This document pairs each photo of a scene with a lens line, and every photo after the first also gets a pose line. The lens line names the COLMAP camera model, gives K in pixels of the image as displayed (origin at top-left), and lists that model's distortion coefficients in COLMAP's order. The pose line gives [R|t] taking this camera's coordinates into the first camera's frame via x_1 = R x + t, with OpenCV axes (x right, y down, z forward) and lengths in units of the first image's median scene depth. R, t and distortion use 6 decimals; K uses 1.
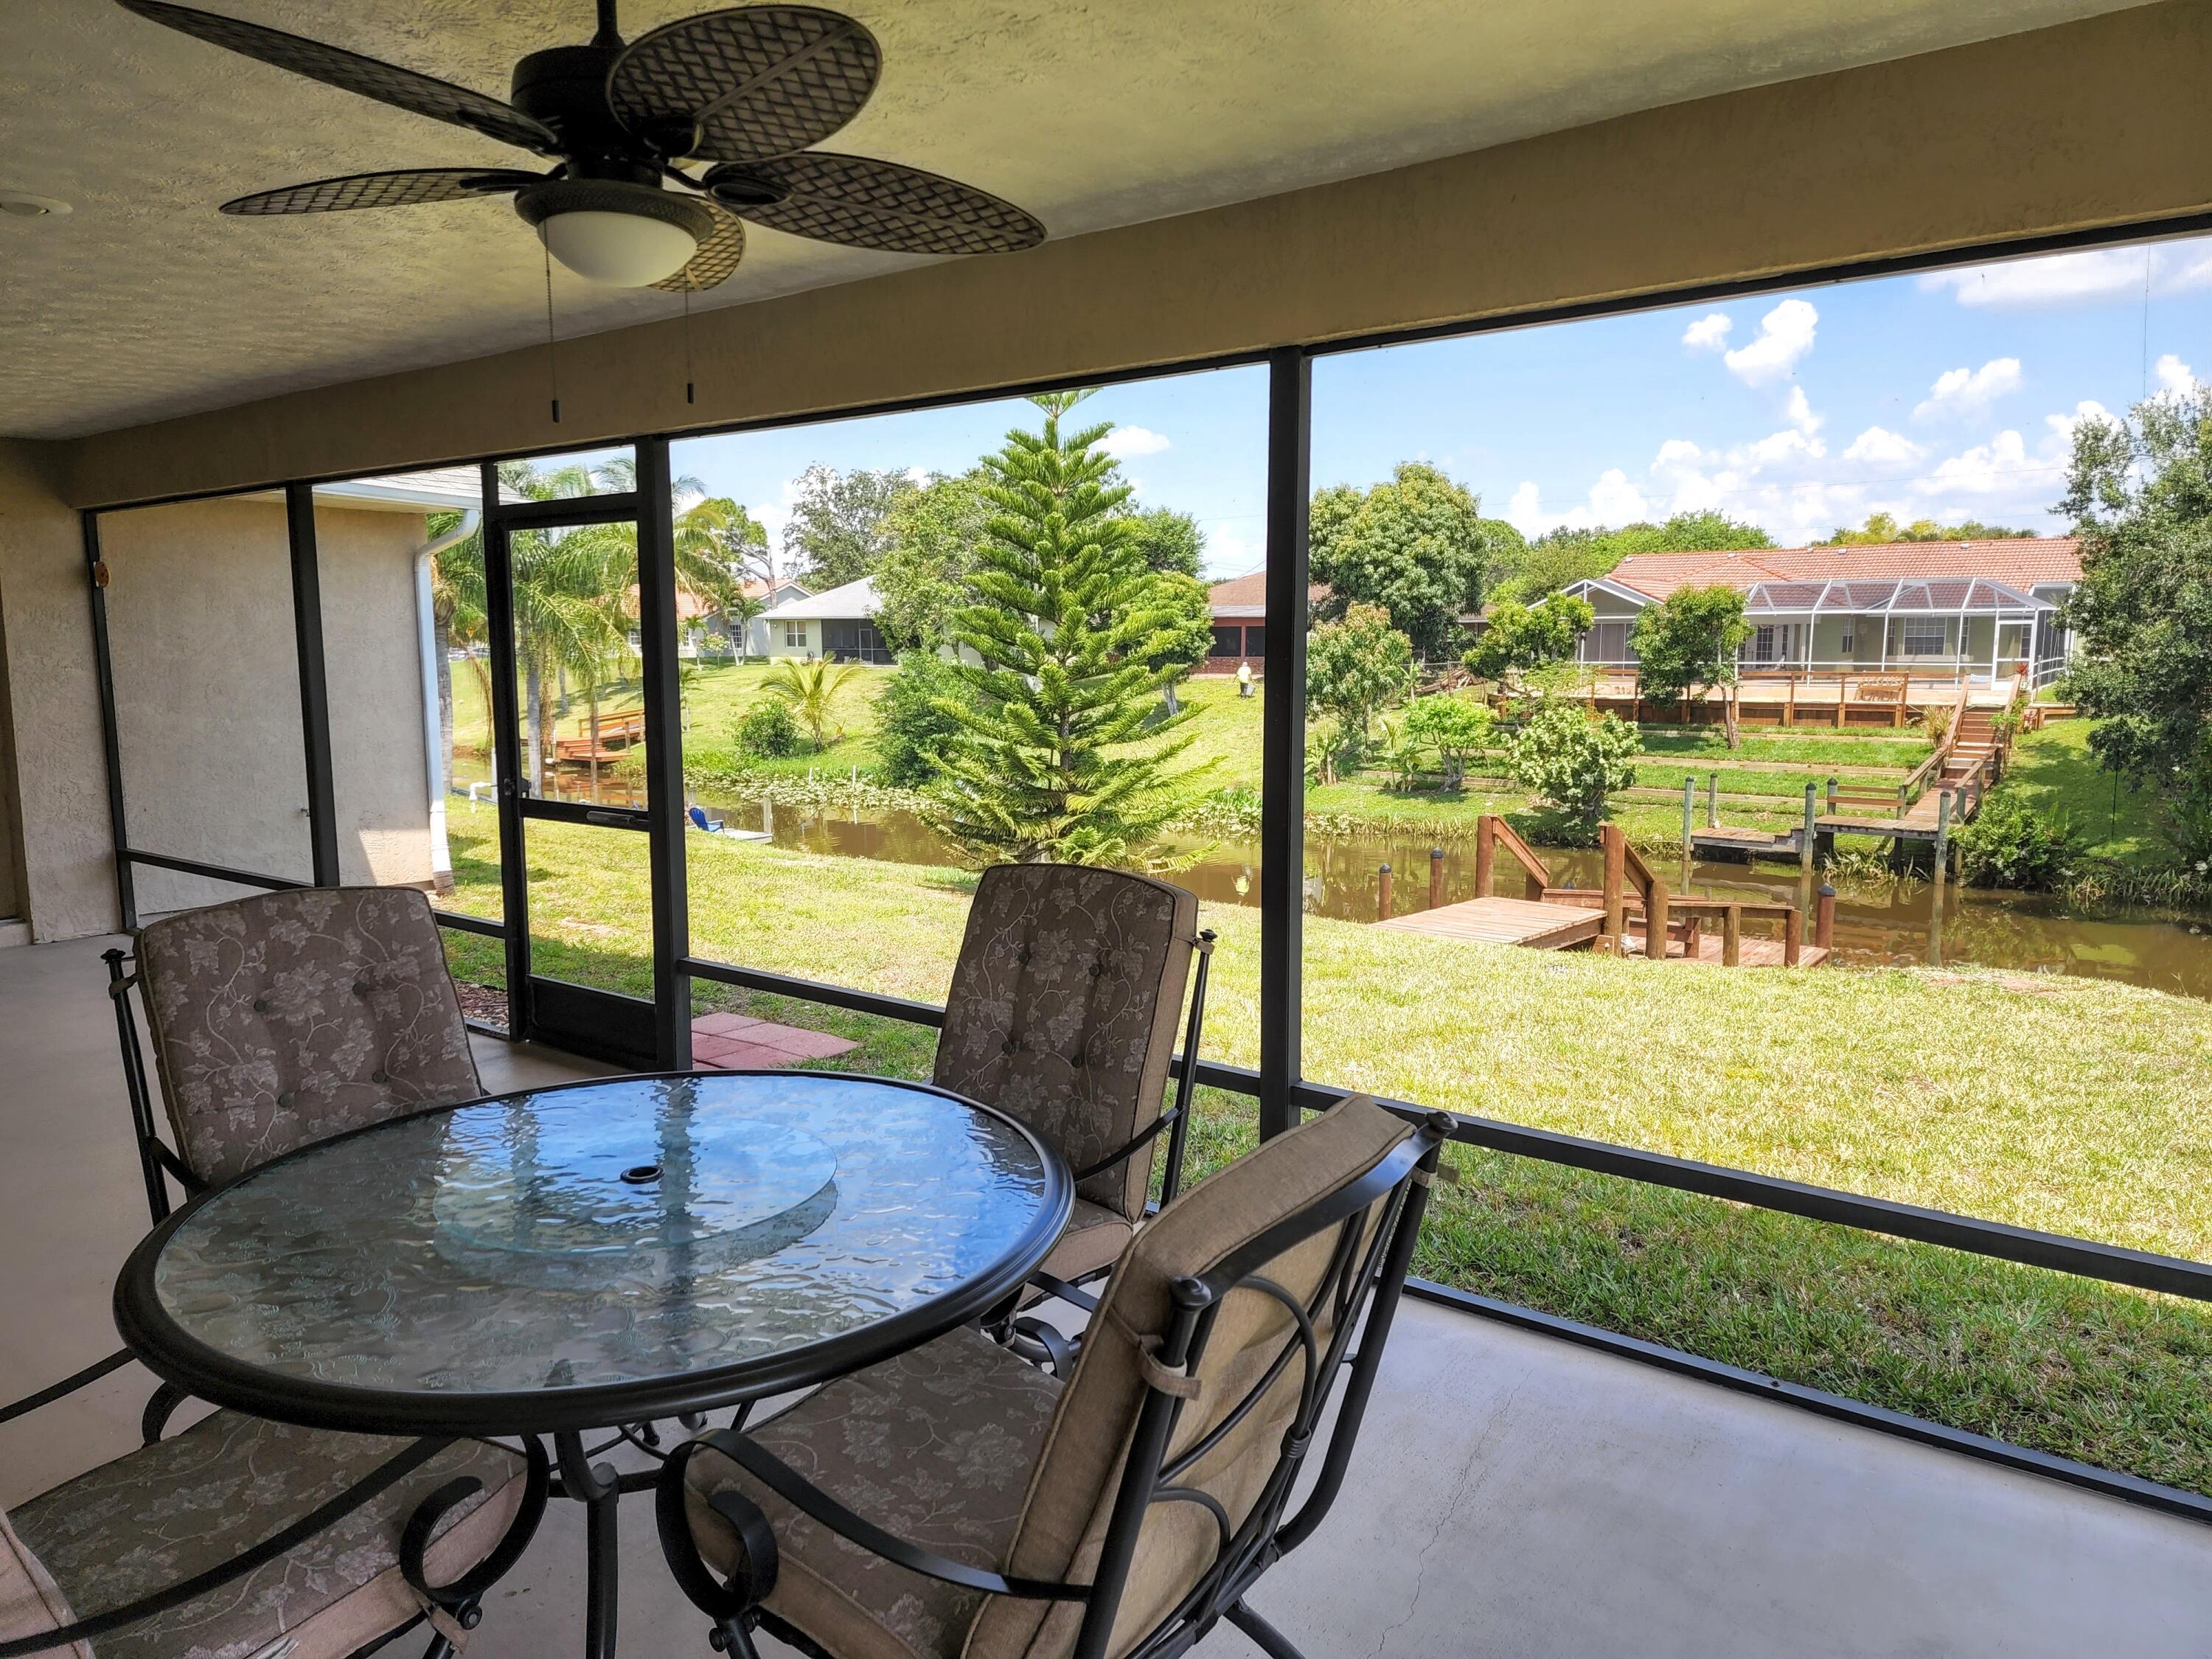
lens RADIAL K [[1467.5, 0, 1065.7], [0, 1467.5, 835.4], [0, 0, 1]] dist [0.007086, 0.000745]
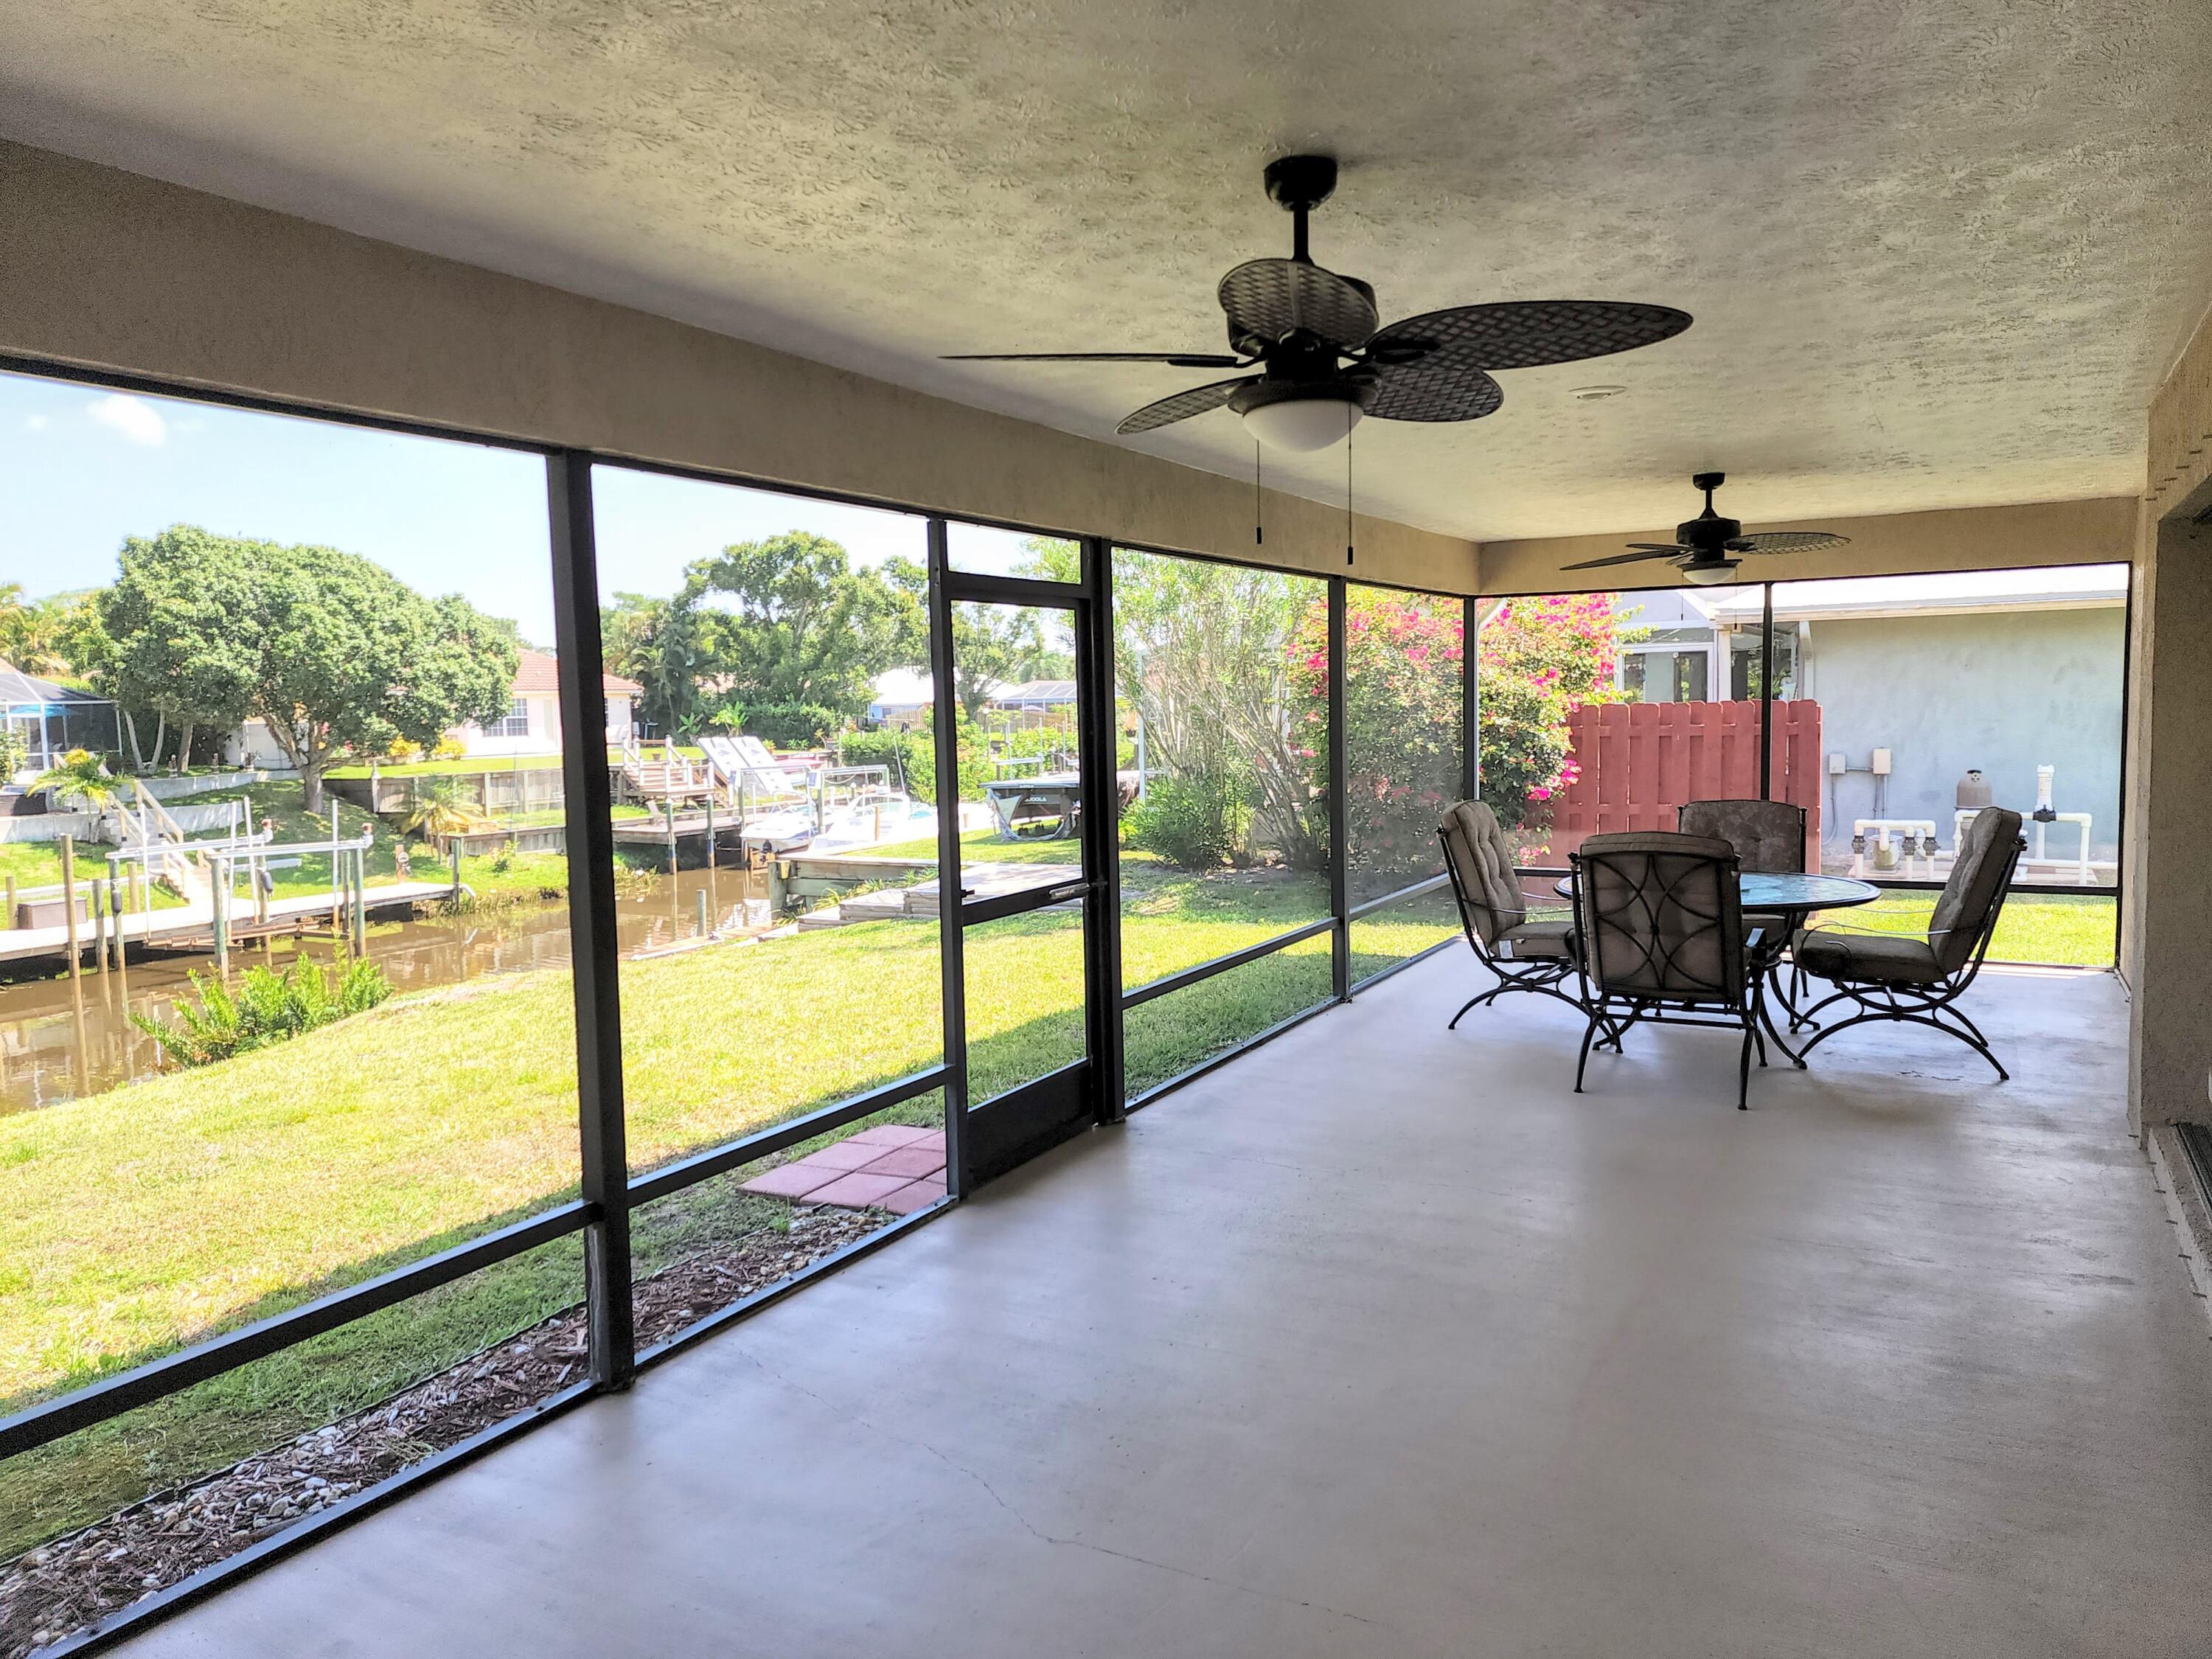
lens RADIAL K [[1482.3, 0, 1118.1], [0, 1482.3, 809.8], [0, 0, 1]] dist [0.088951, -0.110042]
pose [[-0.143016, -0.066450, 0.987487, -1.272131], [0.153760, 0.984138, 0.088494, -0.147253], [-0.977704, 0.164492, -0.130530, 1.040580]]
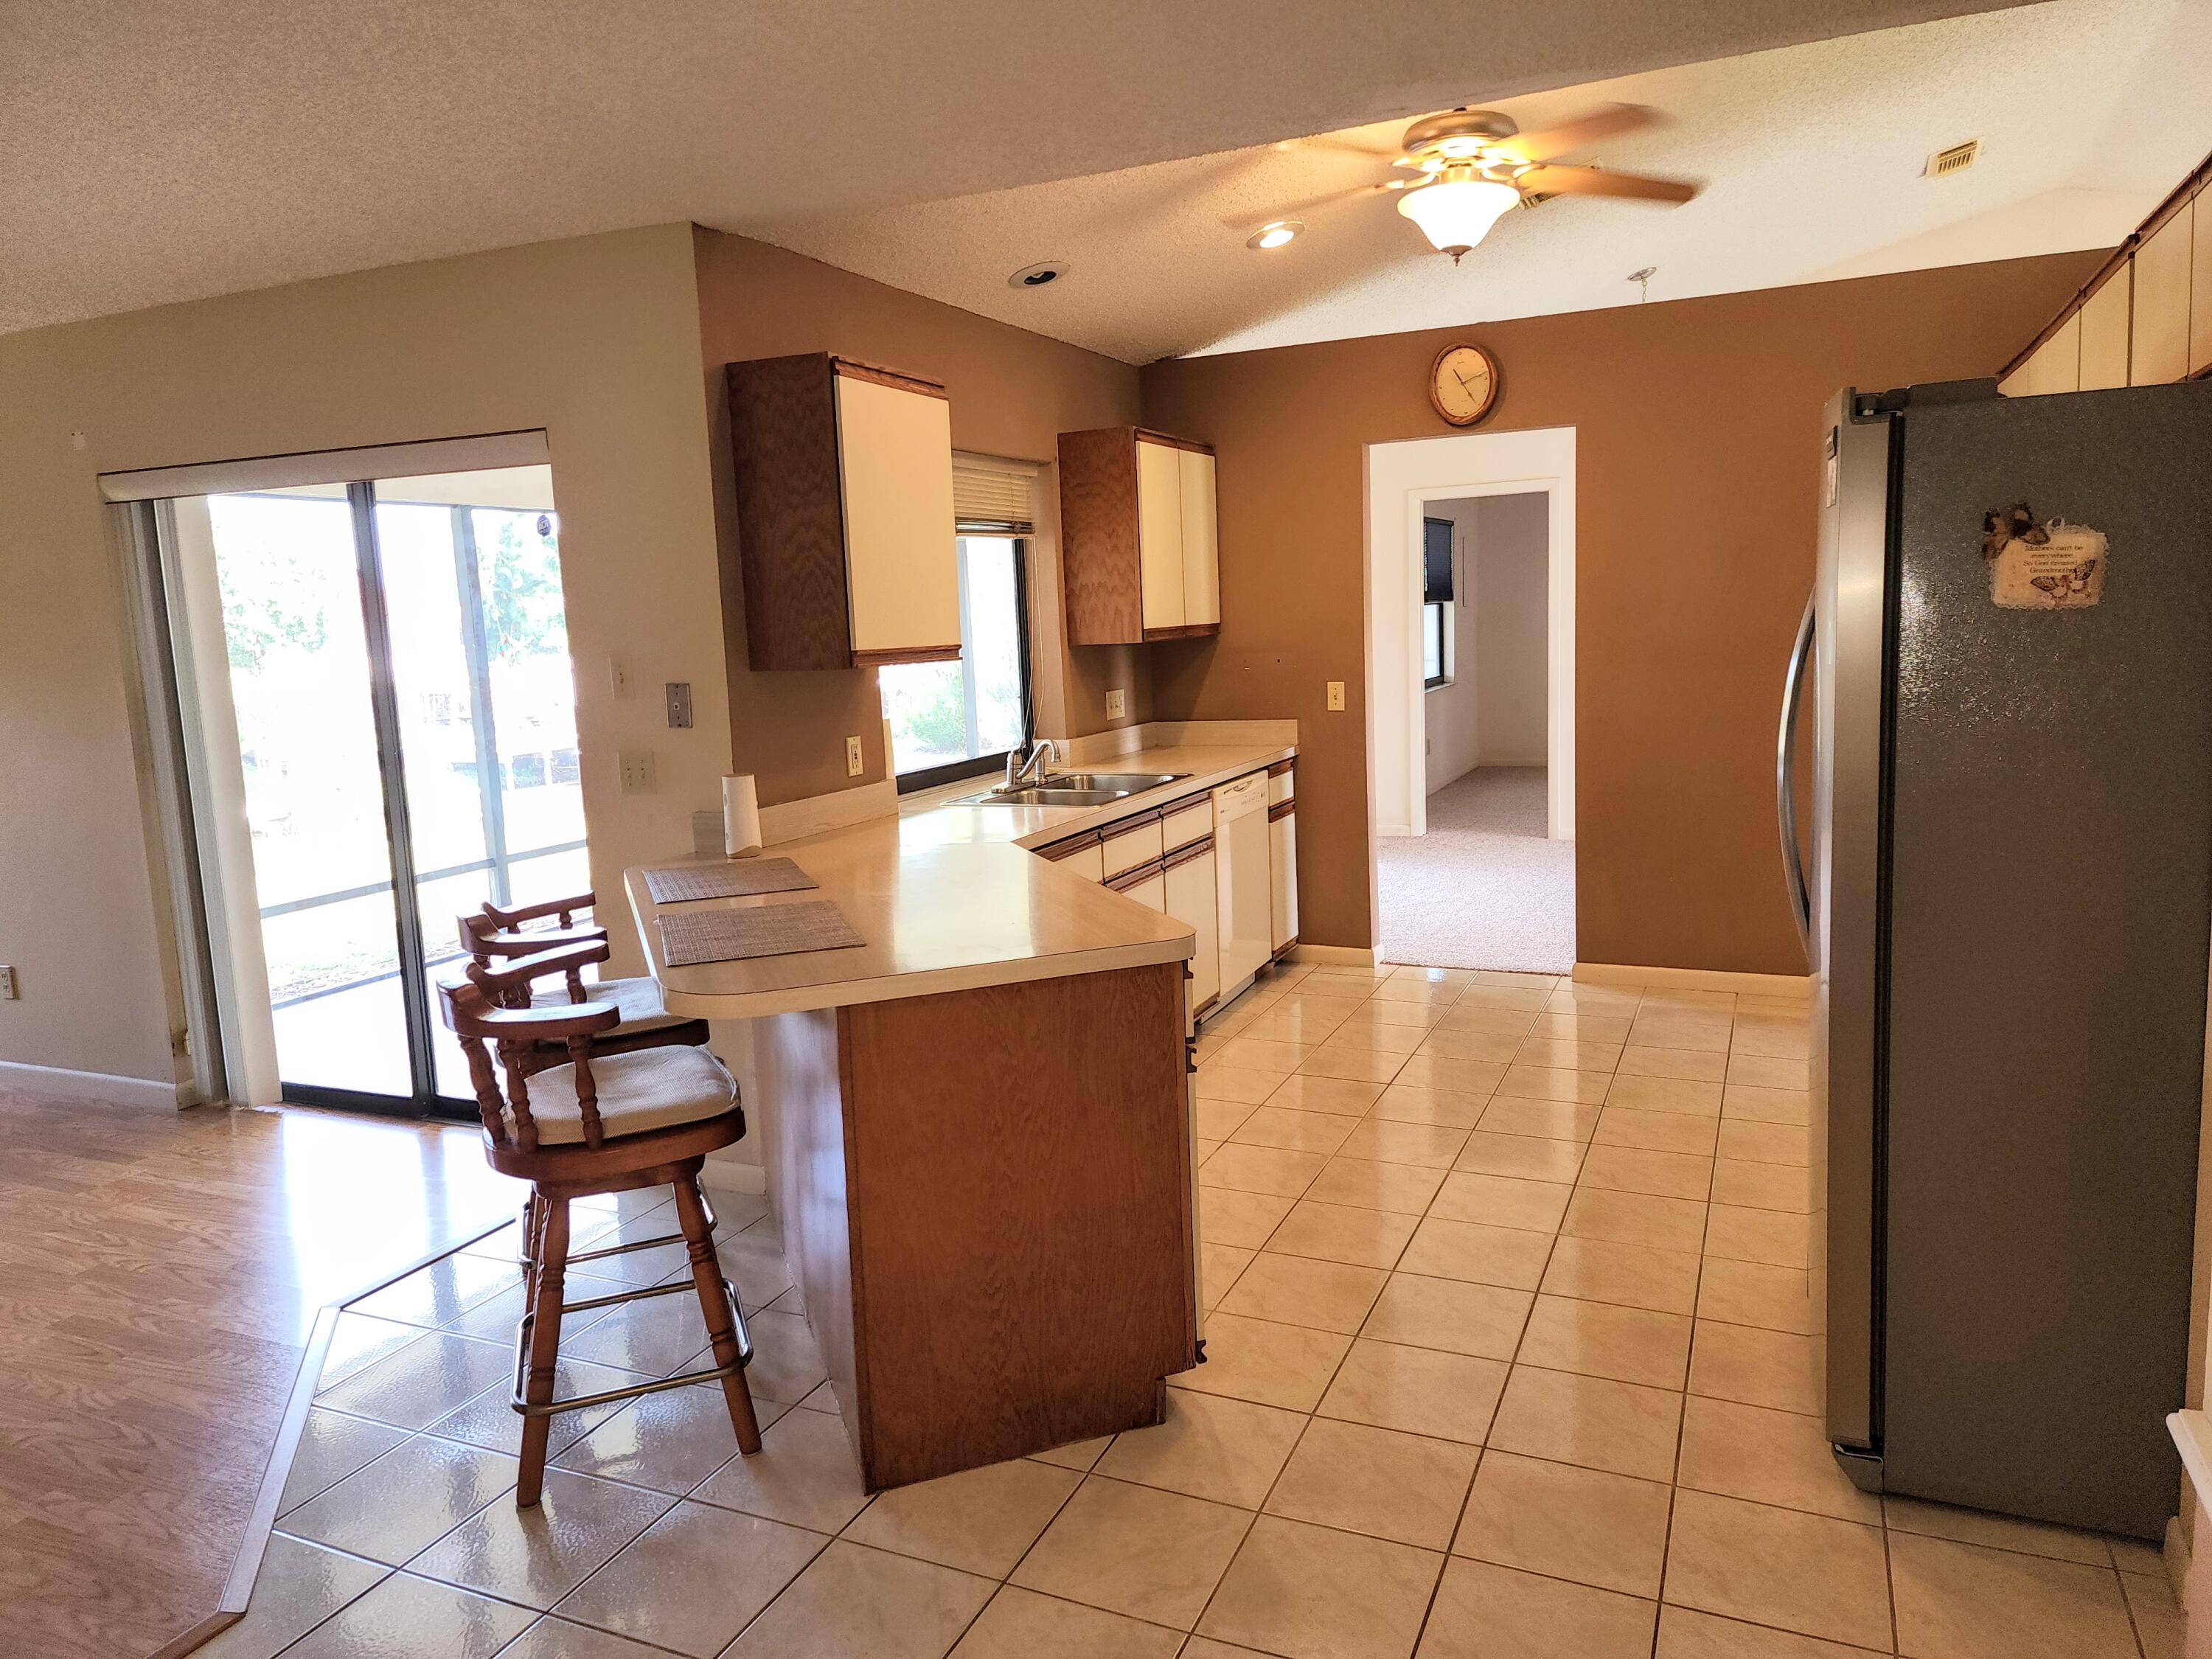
lens RADIAL K [[1482.3, 0, 1118.1], [0, 1482.3, 809.8], [0, 0, 1]] dist [0.088951, -0.110042]
pose [[-0.240090, -0.116674, 0.963714, -2.107852], [0.168885, 0.972592, 0.159823, -0.124194], [-0.955947, 0.201129, -0.213805, 0.935865]]
